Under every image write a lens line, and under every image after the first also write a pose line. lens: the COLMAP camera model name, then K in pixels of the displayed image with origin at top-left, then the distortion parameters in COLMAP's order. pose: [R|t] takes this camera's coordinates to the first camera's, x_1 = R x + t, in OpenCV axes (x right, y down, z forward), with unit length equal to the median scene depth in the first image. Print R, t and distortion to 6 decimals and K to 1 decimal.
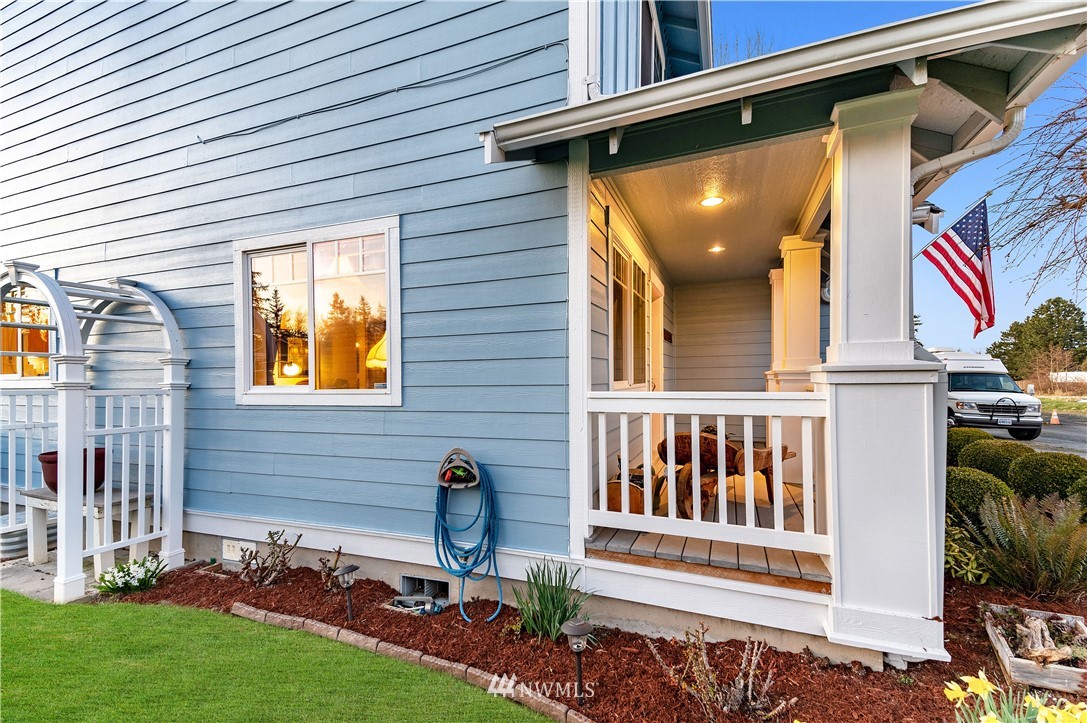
lens RADIAL K [[463.6, 0, 548.3], [0, 463.6, 380.1], [0, 0, 1]] dist [0.052776, -0.020817]
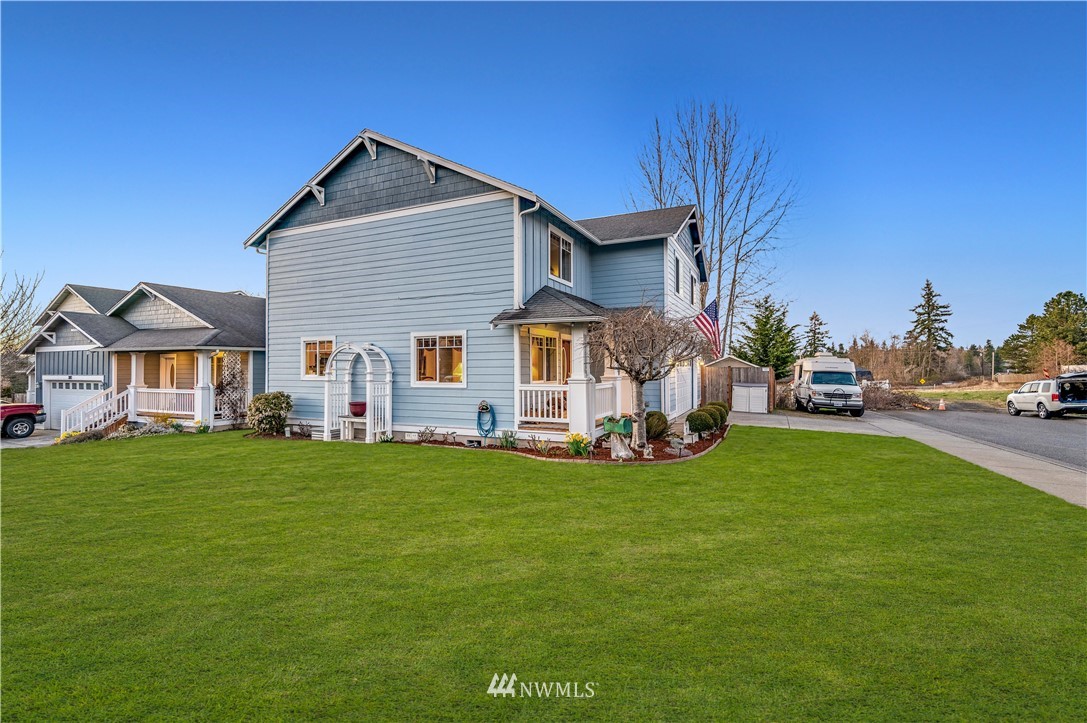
lens RADIAL K [[494.3, 0, 543.5], [0, 494.3, 361.5], [0, 0, 1]] dist [-0.001296, -0.000091]
pose [[0.998069, 0.004836, -0.061924, 0.410195], [-0.005672, 0.999895, -0.013336, -0.081871], [0.061853, 0.013661, 0.997992, -2.288612]]
